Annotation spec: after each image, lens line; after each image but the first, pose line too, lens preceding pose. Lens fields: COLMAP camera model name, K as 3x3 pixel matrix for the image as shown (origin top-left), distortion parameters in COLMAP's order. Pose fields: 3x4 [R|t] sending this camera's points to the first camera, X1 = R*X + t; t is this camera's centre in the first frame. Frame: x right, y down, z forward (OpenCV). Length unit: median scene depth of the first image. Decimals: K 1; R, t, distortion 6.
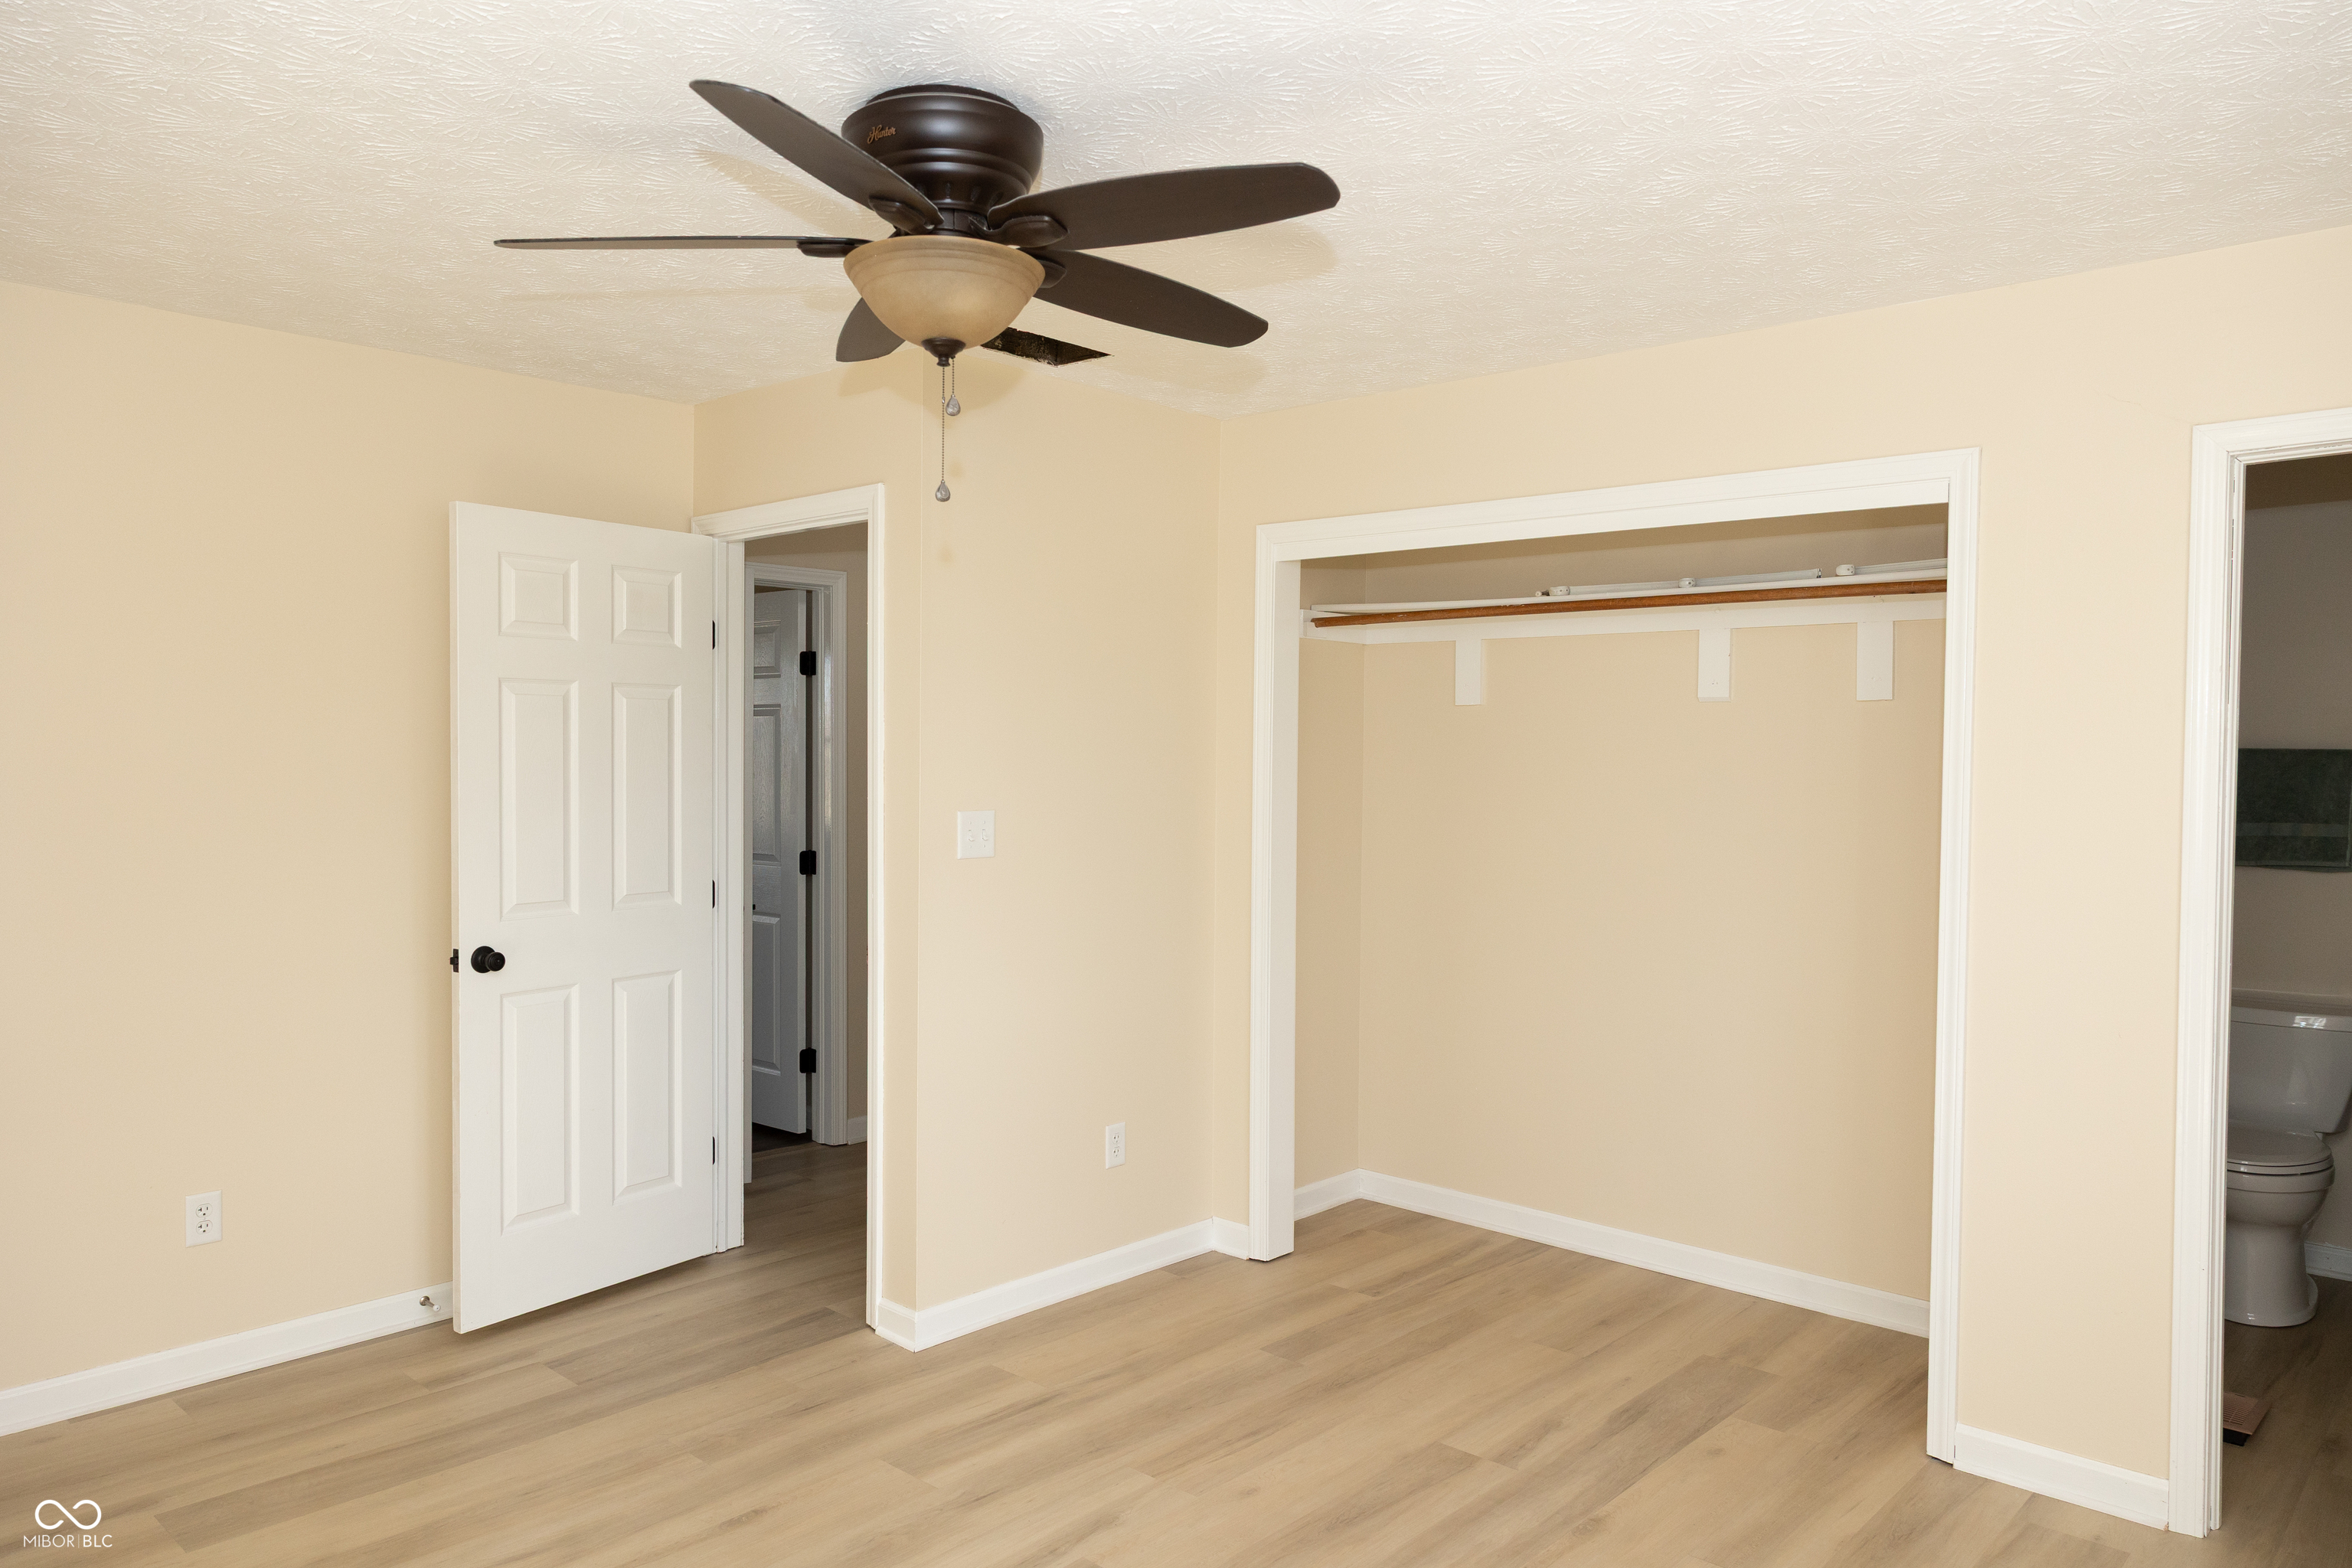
lens RADIAL K [[1582.5, 0, 1176.0], [0, 1582.5, 784.0], [0, 0, 1]] dist [-0.002595, -0.001130]
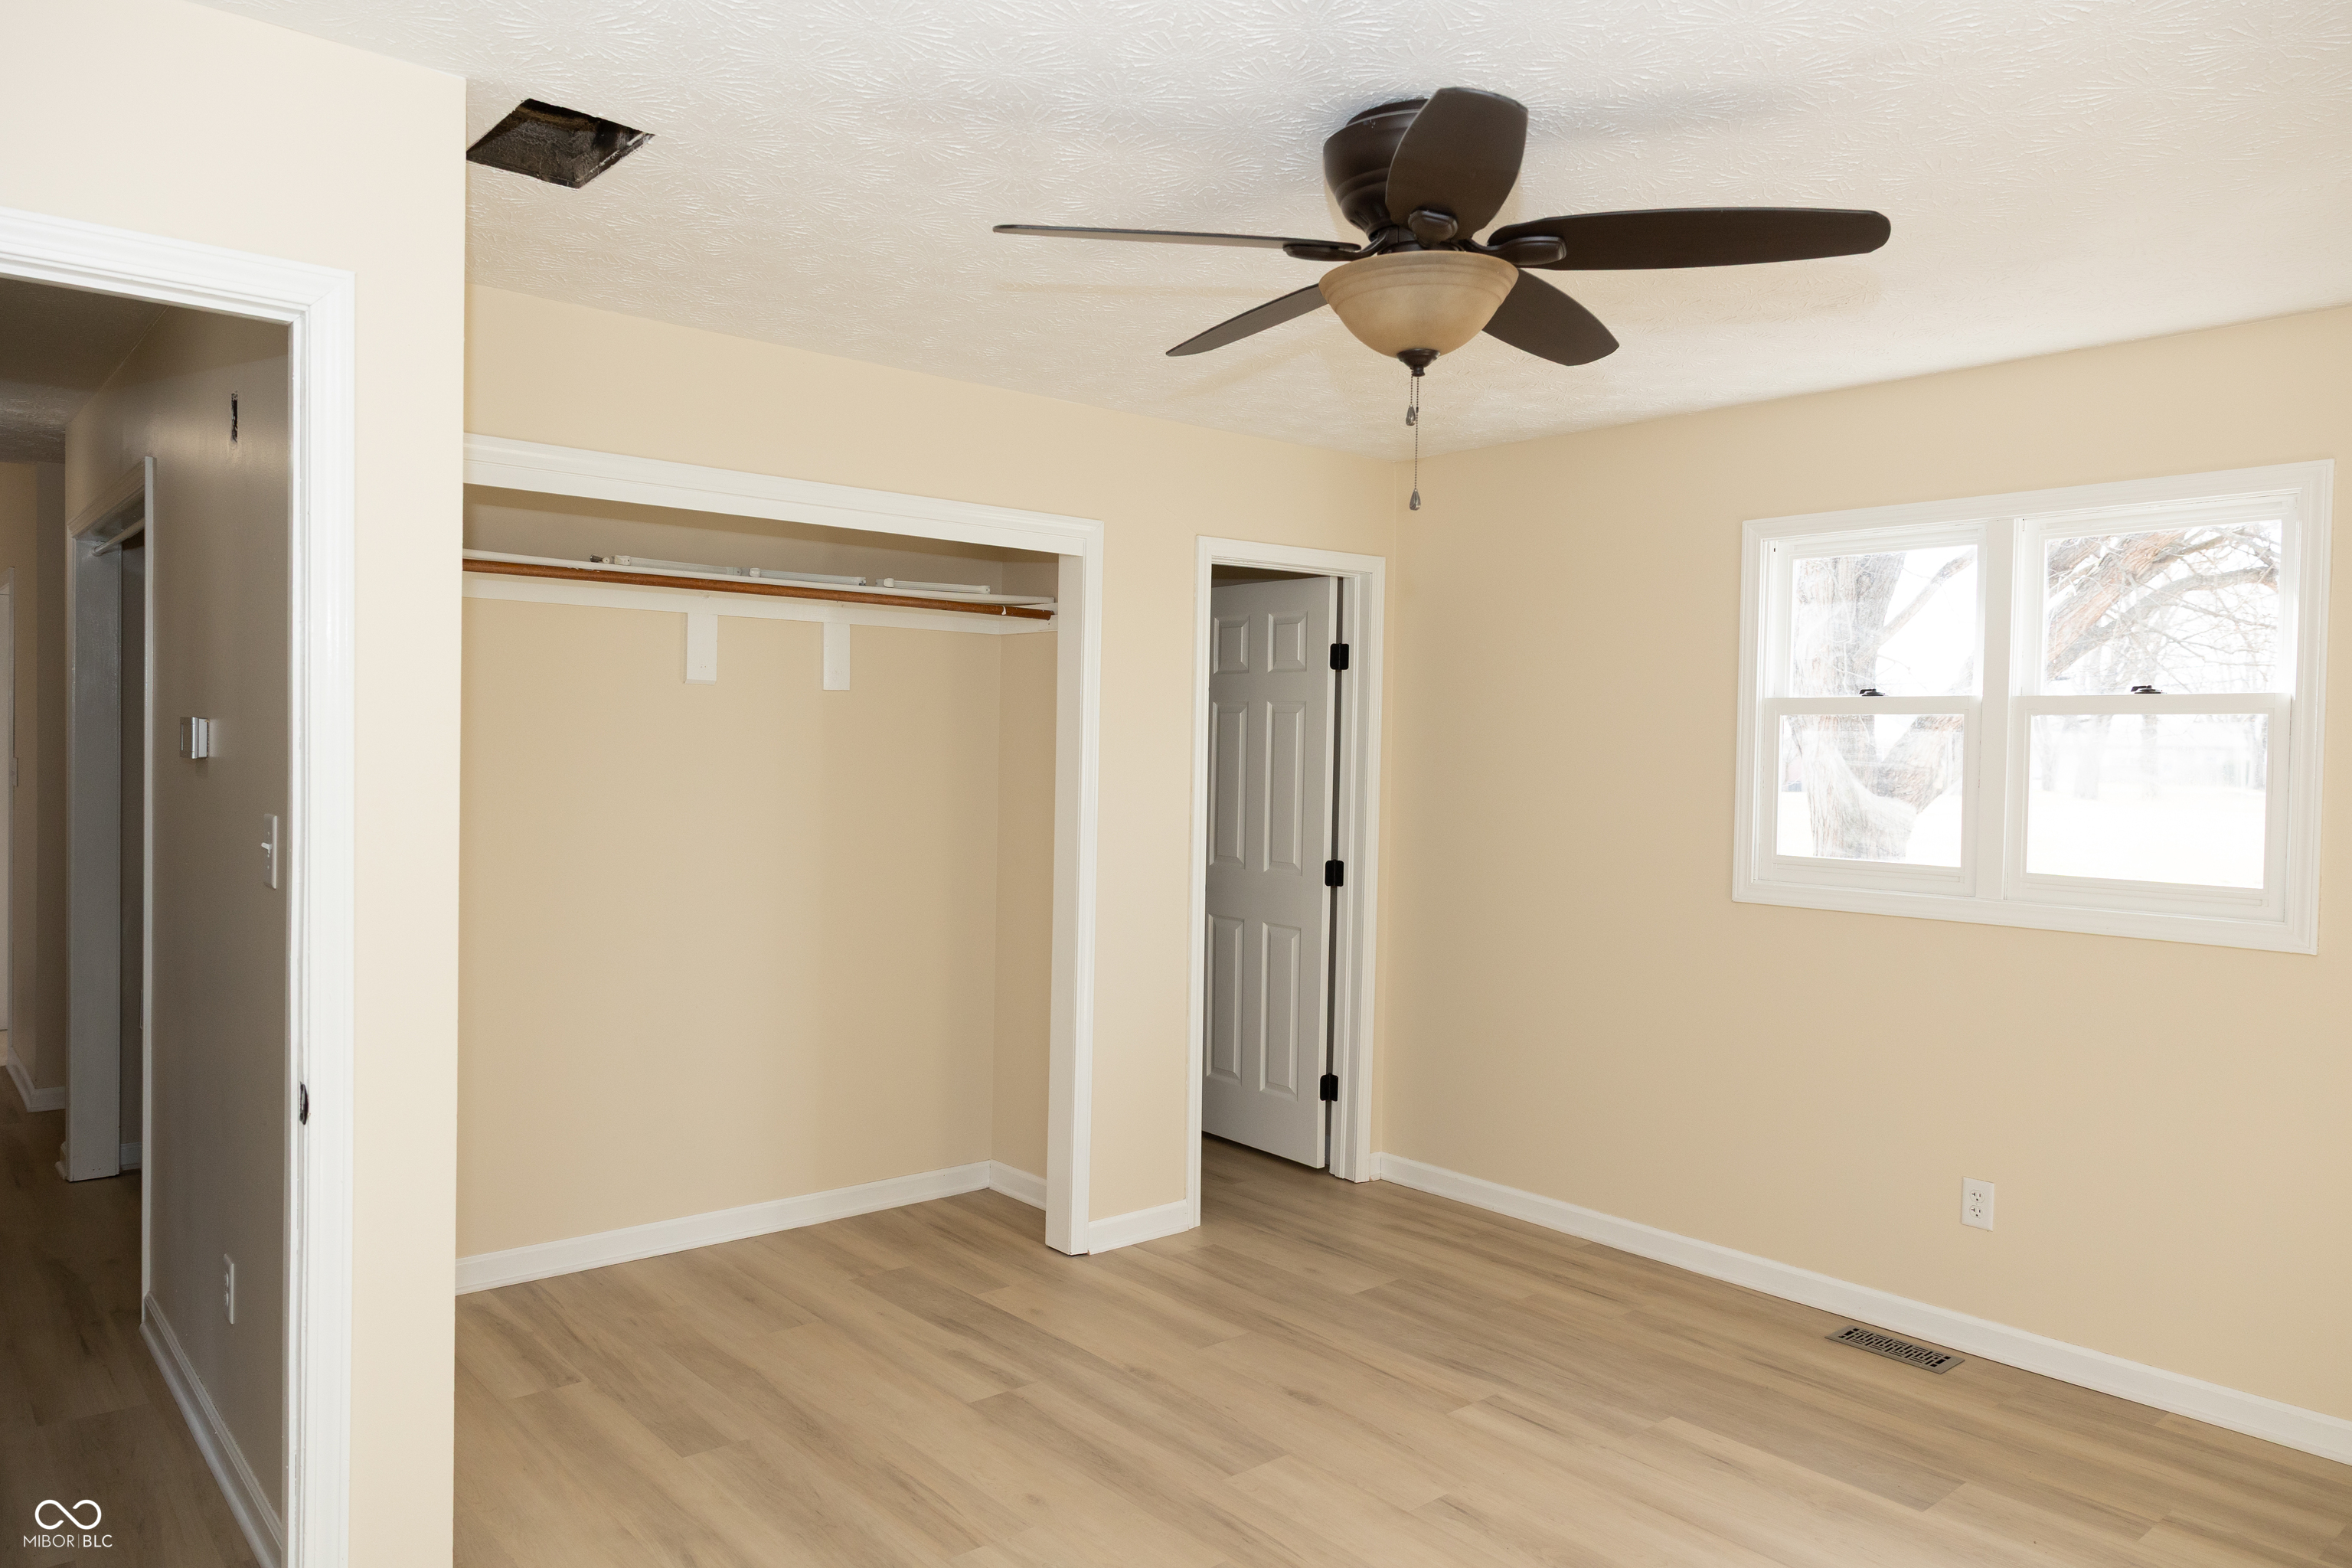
lens RADIAL K [[1582.5, 0, 1176.0], [0, 1582.5, 784.0], [0, 0, 1]] dist [-0.002595, -0.001130]
pose [[0.110178, -0.034576, 0.993310, -0.802576], [0.002923, 0.999402, 0.034464, -0.026892], [-0.993908, -0.000894, 0.110213, 0.713602]]
